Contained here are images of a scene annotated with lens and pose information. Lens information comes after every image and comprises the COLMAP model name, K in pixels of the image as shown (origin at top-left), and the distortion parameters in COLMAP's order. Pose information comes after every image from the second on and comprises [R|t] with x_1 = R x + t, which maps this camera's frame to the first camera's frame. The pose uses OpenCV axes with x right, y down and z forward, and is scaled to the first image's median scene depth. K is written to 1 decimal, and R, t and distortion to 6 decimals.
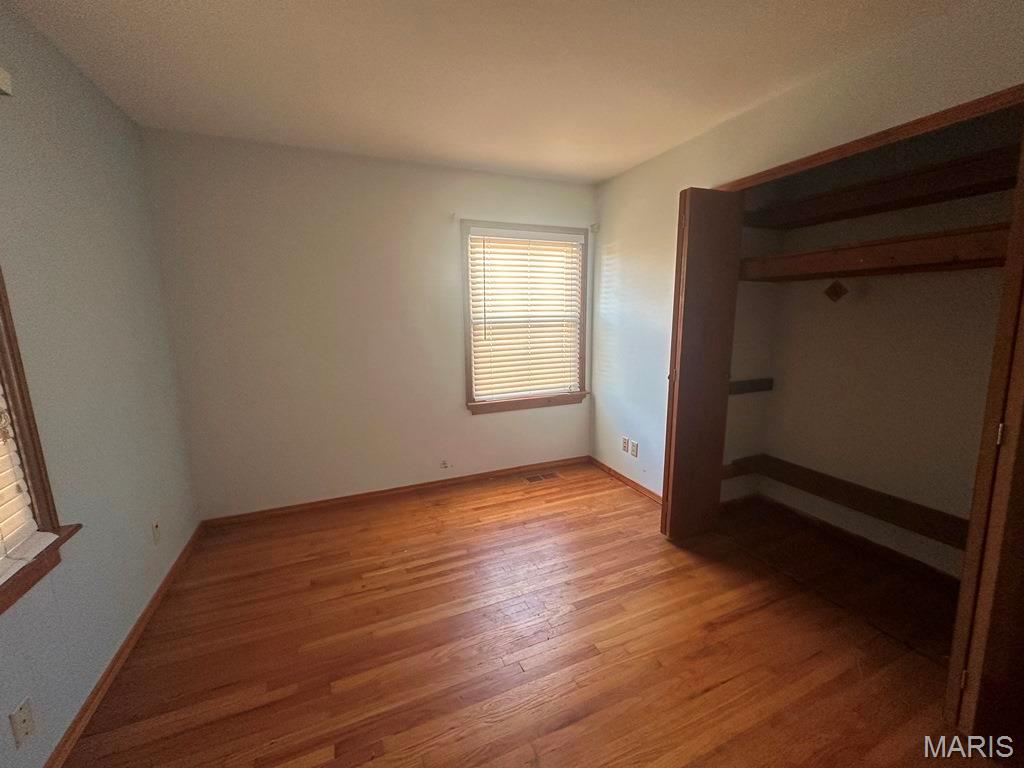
lens RADIAL K [[411.5, 0, 511.0], [0, 411.5, 378.1], [0, 0, 1]] dist [0.009364, -0.001009]
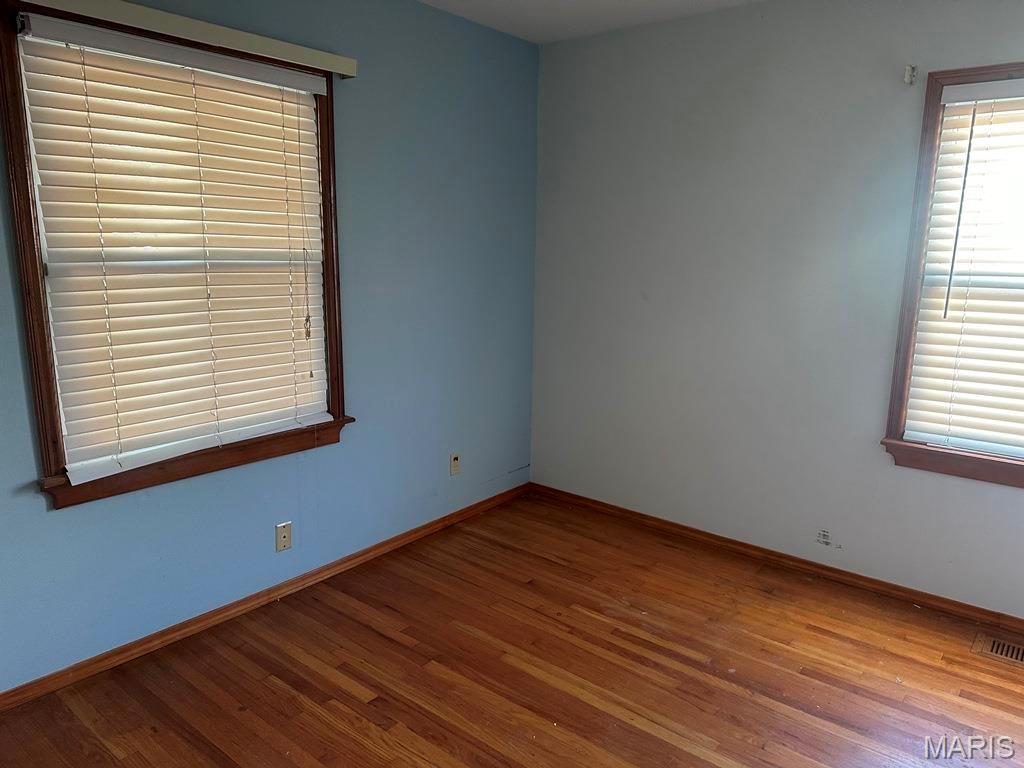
lens RADIAL K [[717.0, 0, 509.9], [0, 717.0, 385.1], [0, 0, 1]] dist [0.068909, -0.084786]
pose [[0.474141, 0.196869, -0.858157, 0.580799], [-0.168733, 0.976932, 0.130890, -0.057634], [0.864129, 0.082739, 0.496422, 0.202966]]
